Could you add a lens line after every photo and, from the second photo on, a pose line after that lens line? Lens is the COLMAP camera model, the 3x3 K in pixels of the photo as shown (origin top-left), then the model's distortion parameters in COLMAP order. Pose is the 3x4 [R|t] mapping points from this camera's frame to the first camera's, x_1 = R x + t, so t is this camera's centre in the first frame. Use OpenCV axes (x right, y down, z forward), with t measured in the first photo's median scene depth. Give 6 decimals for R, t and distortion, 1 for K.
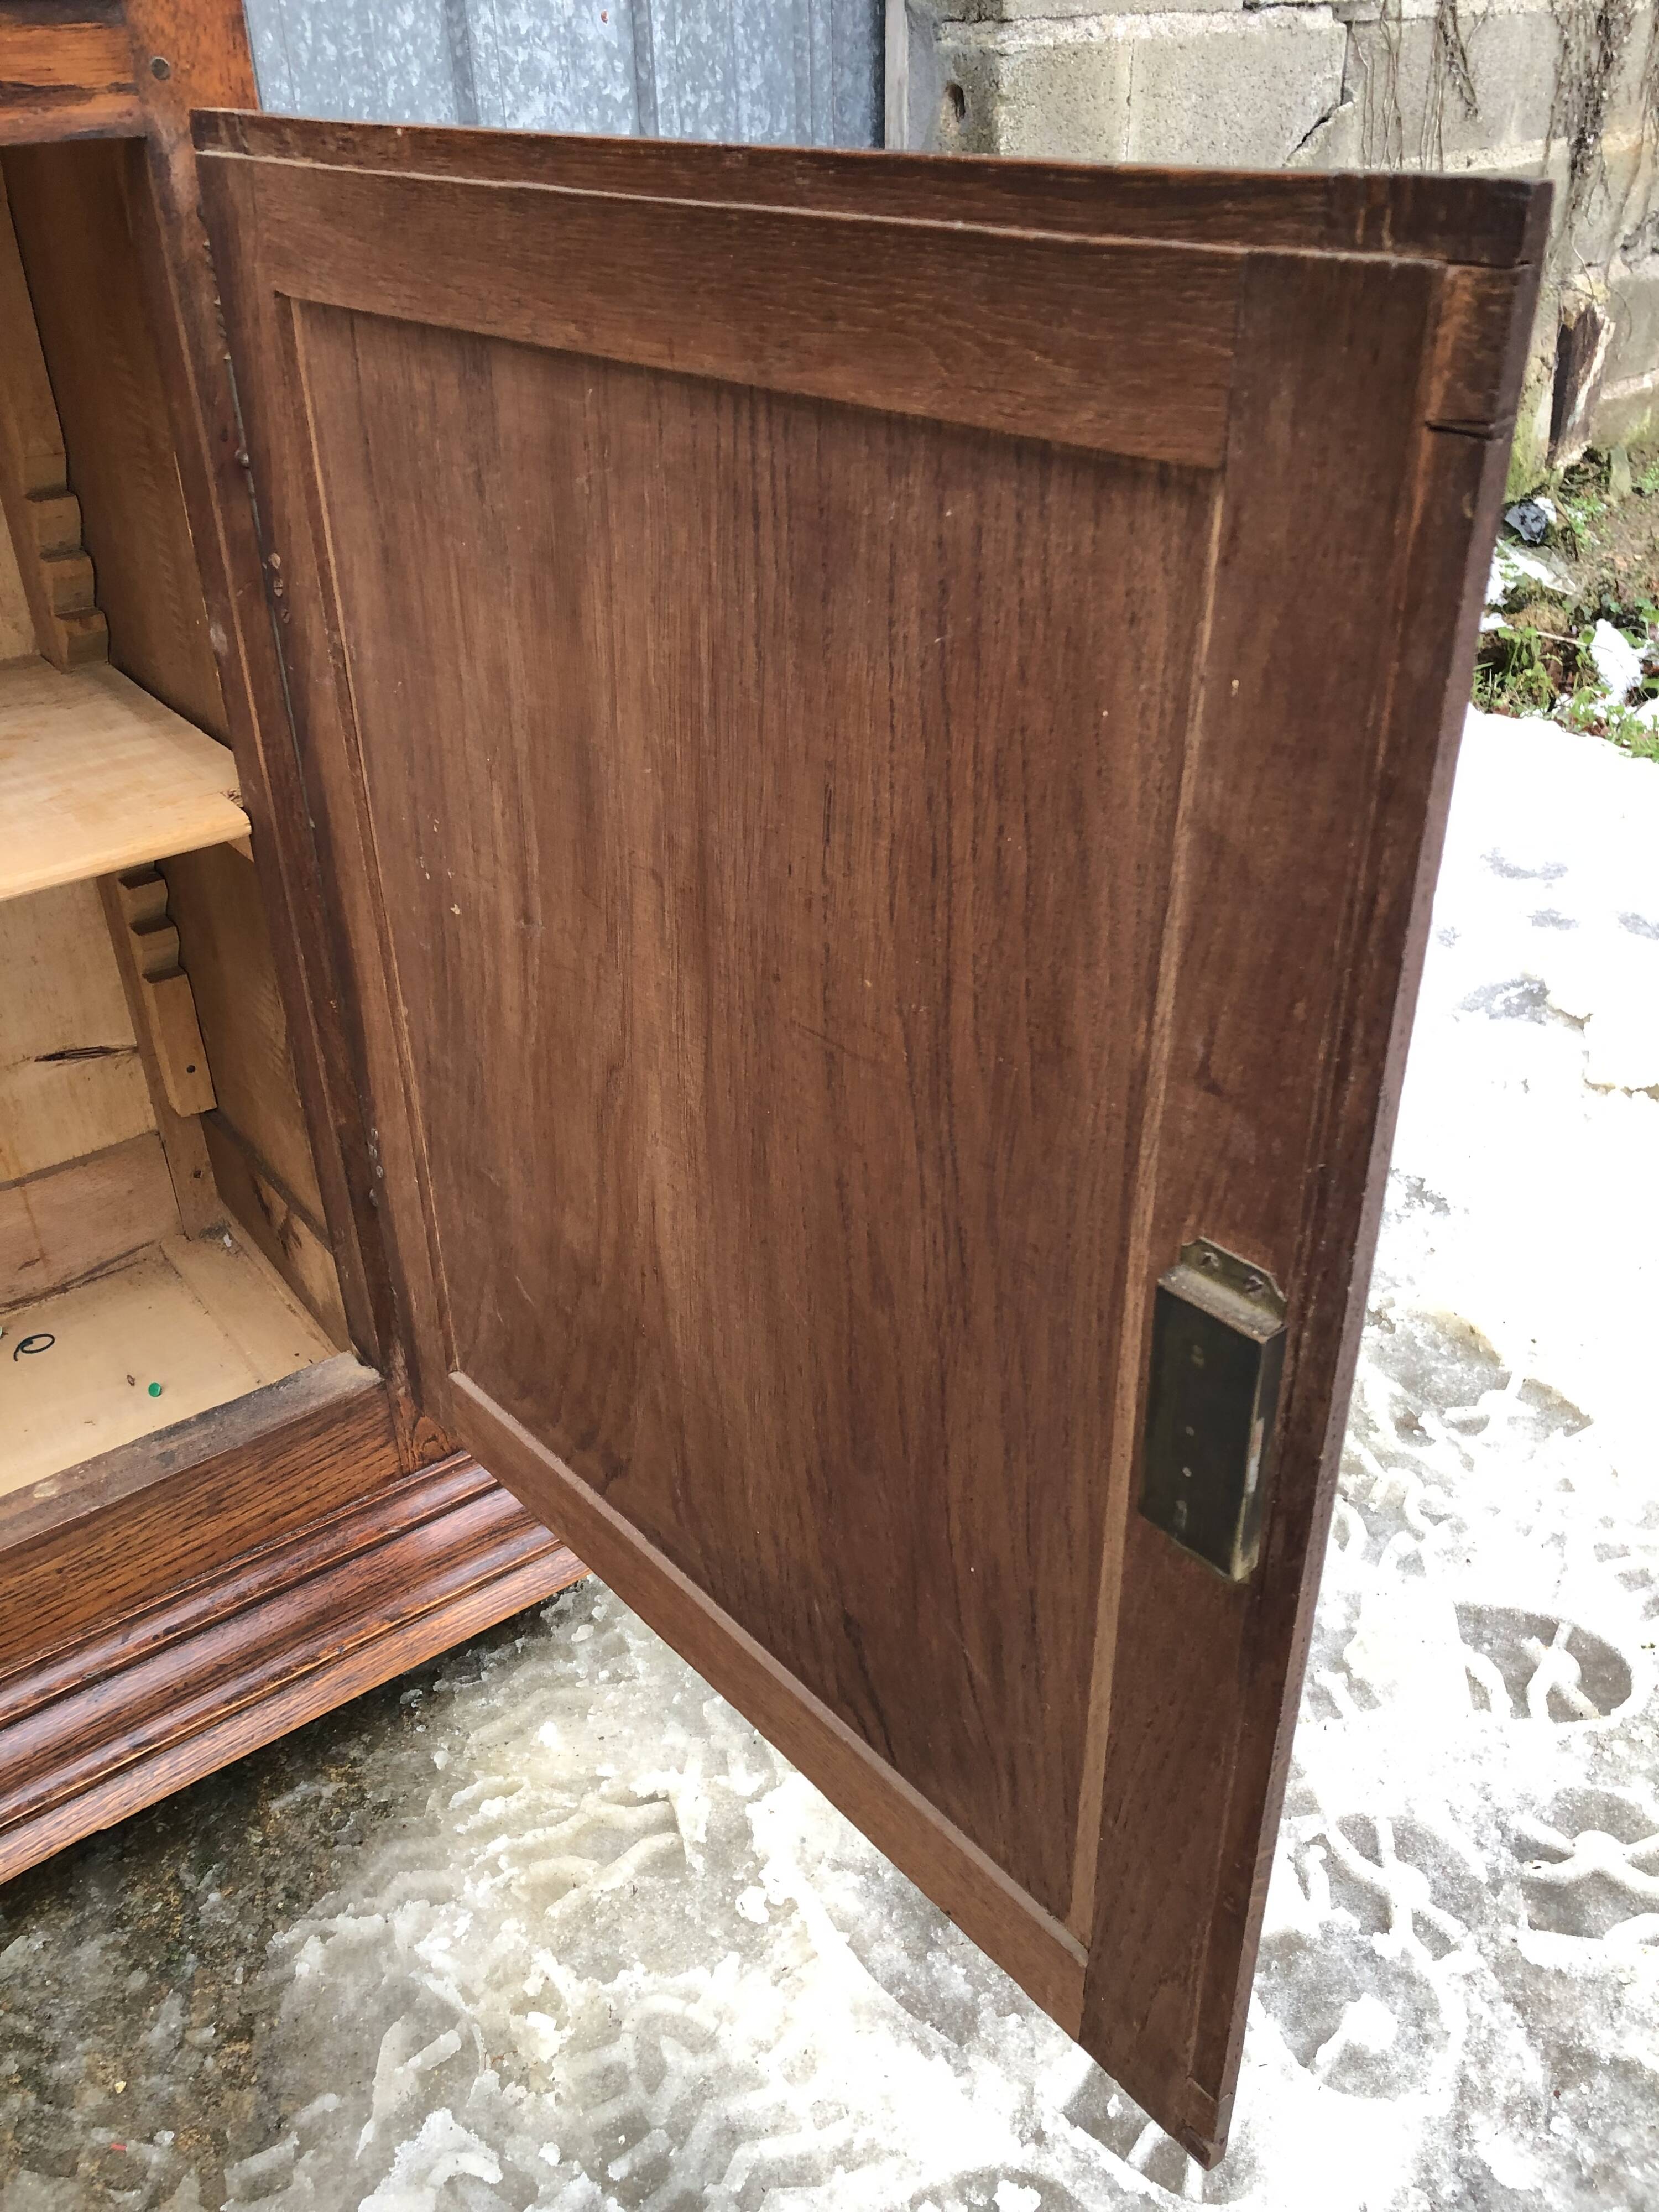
lens RADIAL K [[1812.8, 0, 847.1], [0, 1812.8, 1126.0], [0, 0, 1]] dist [0.005487, 0.007432]
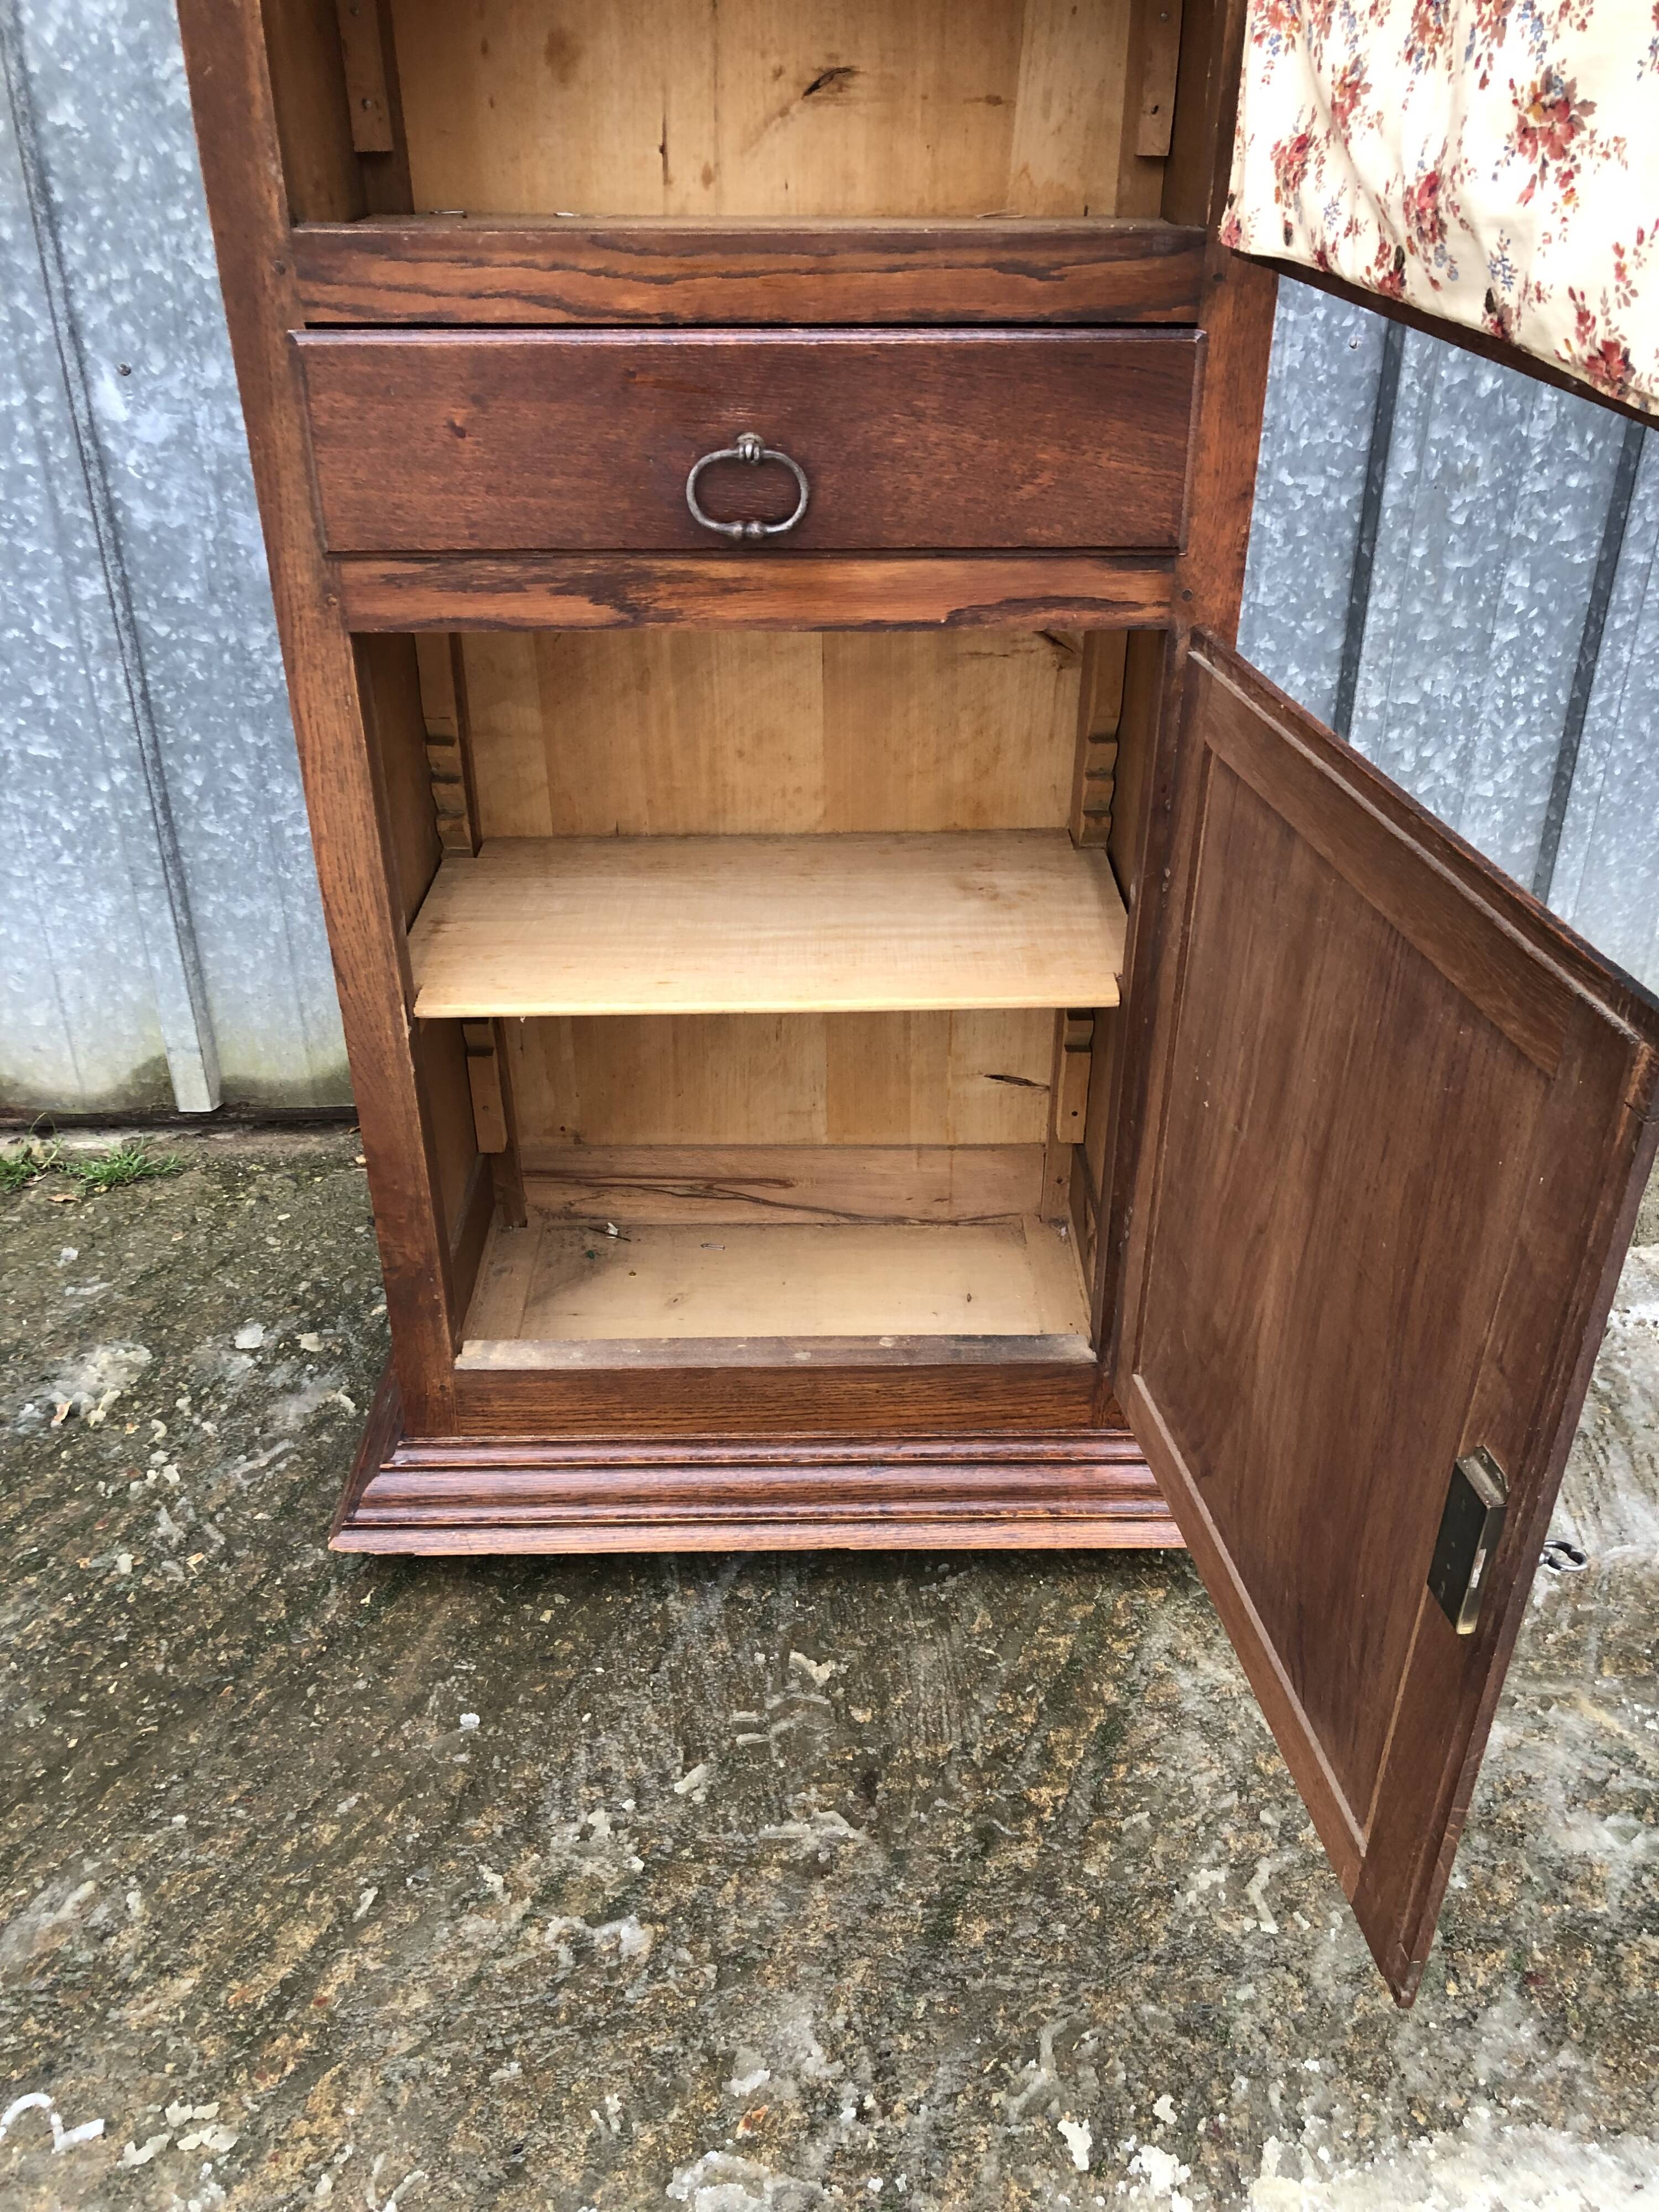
lens RADIAL K [[1812.8, 0, 847.1], [0, 1812.8, 1126.0], [0, 0, 1]] dist [0.005487, 0.007432]
pose [[0.816116, 0.324291, -0.478320, 0.240474], [-0.331128, 0.940770, 0.072848, -0.088261], [0.473612, 0.098933, 0.875159, -0.456391]]
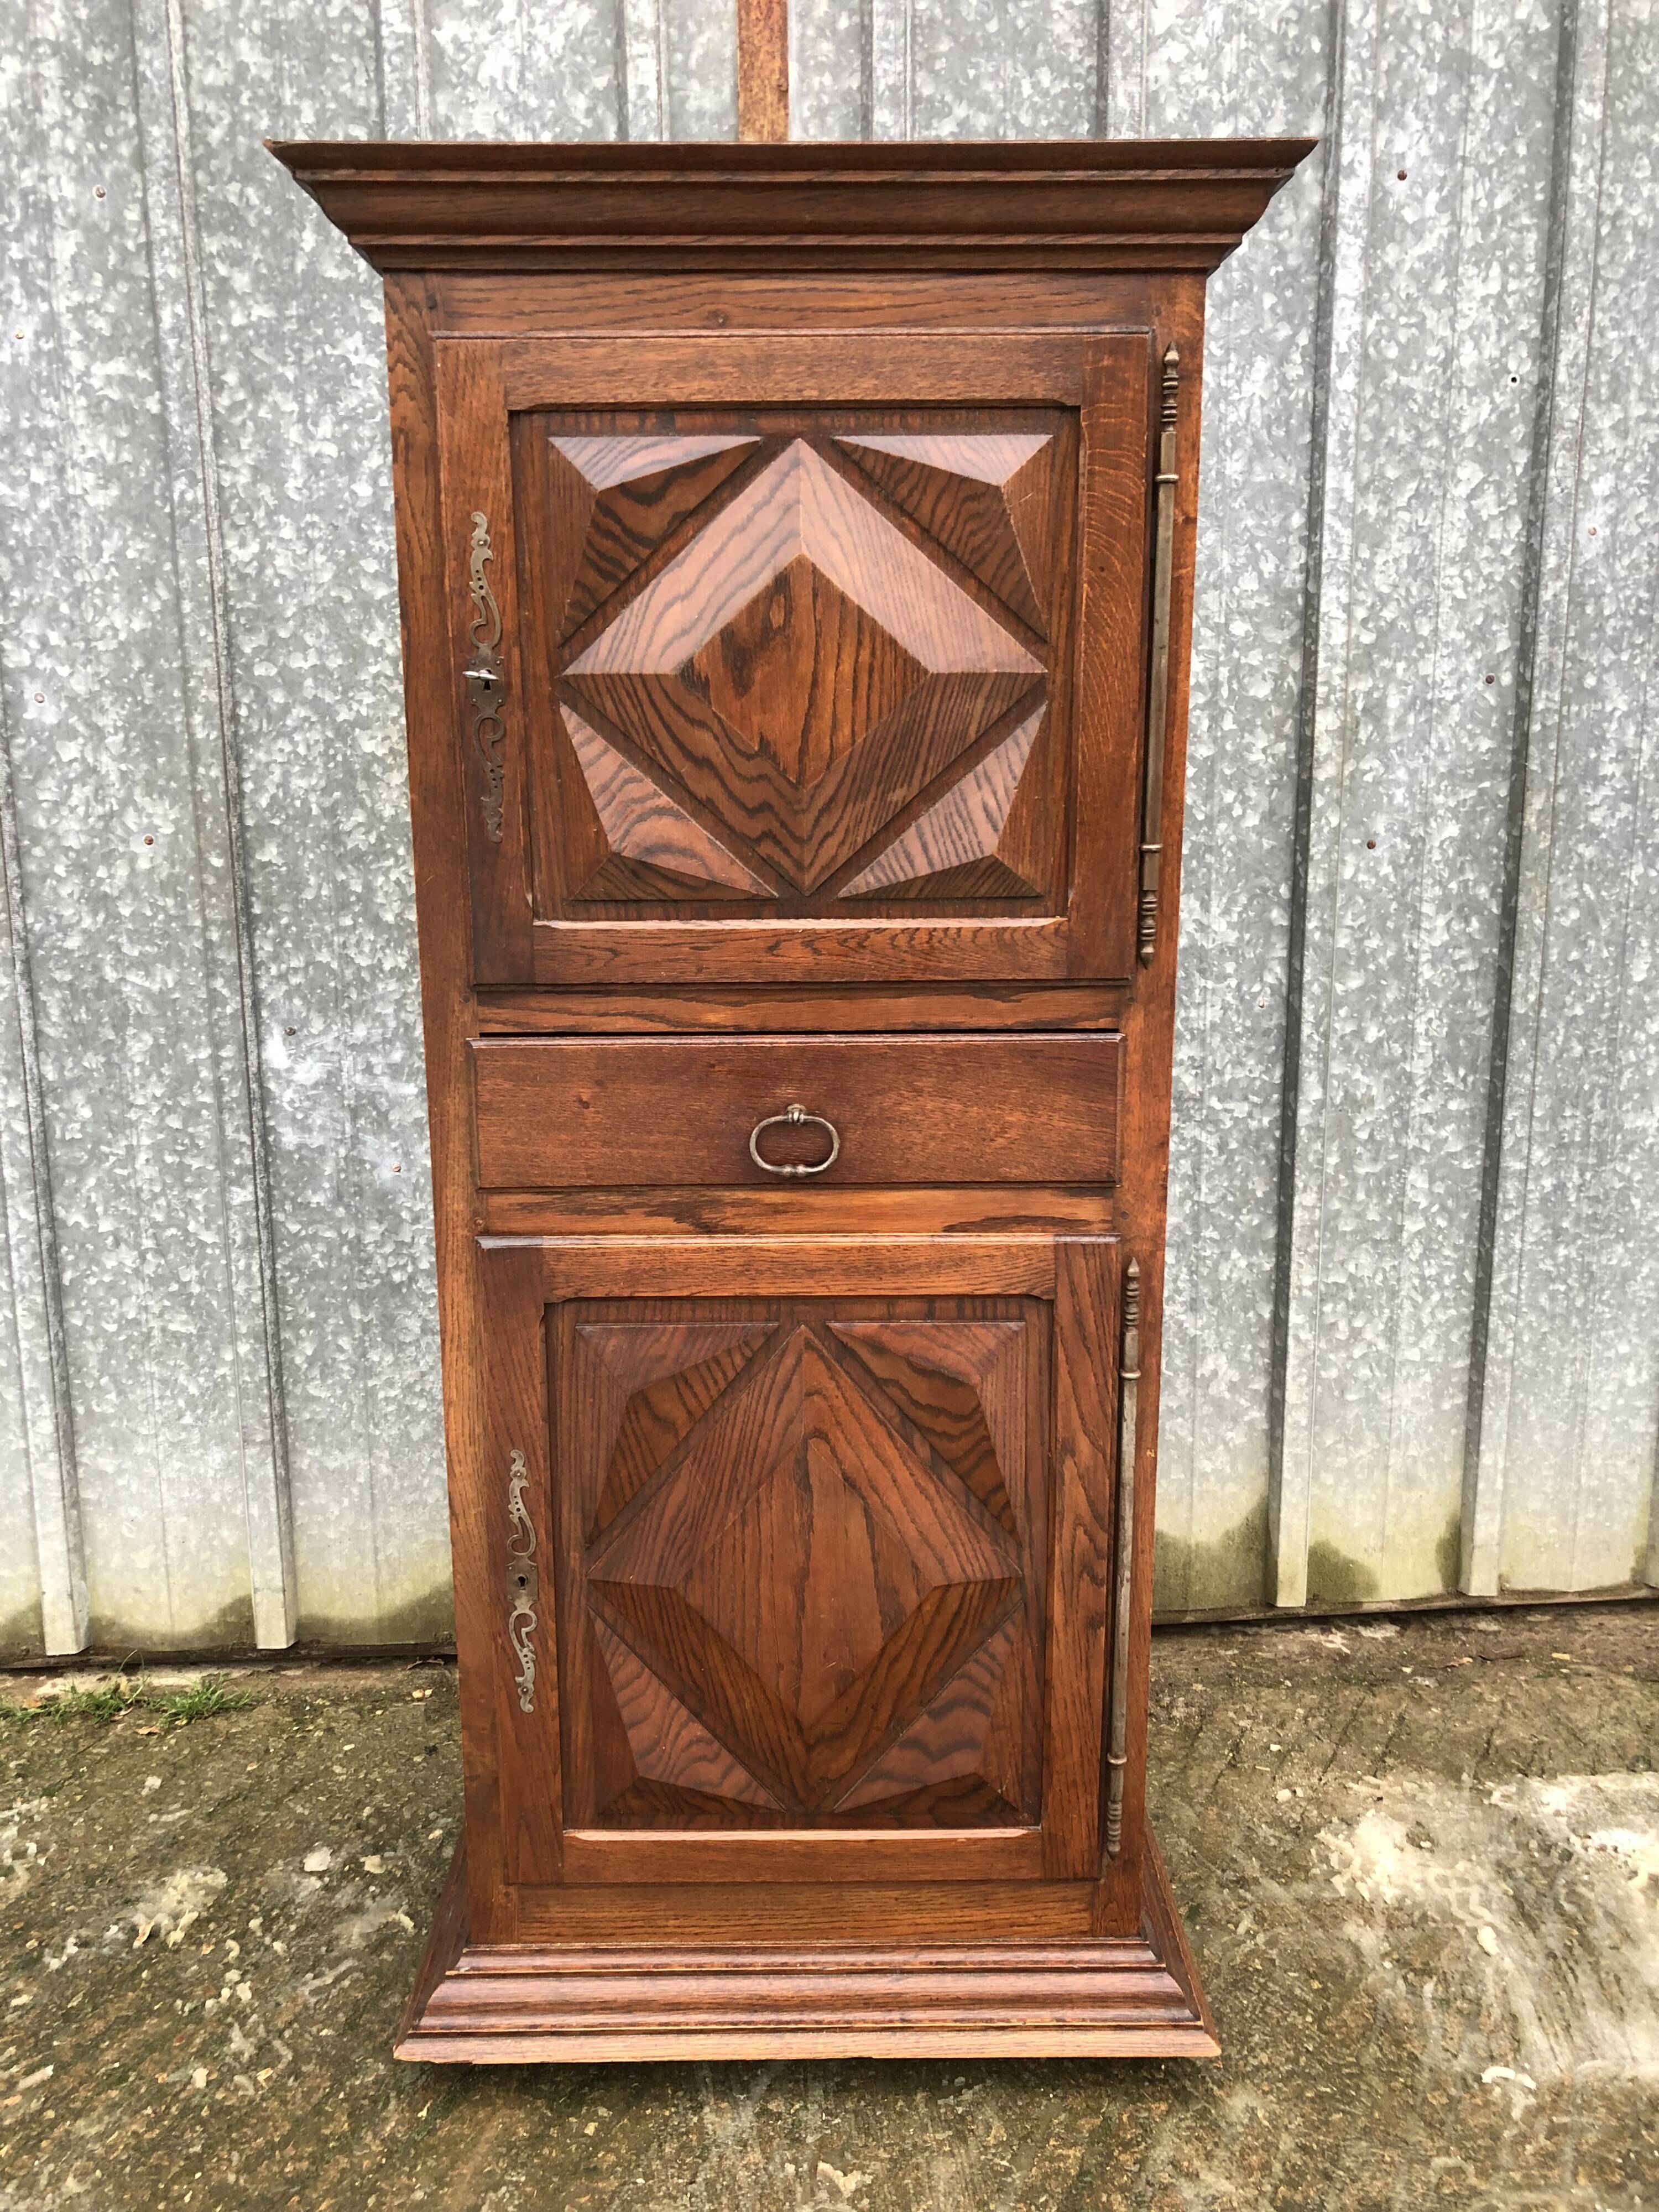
lens RADIAL K [[1813.9, 0, 831.5], [0, 1813.9, 1096.7], [0, 0, 1]] dist [0.012593, 0.008584]
pose [[0.811635, 0.155042, -0.563214, 0.404871], [-0.329123, 0.917915, -0.221608, -0.066631], [0.482624, 0.365232, 0.796040, -0.759960]]
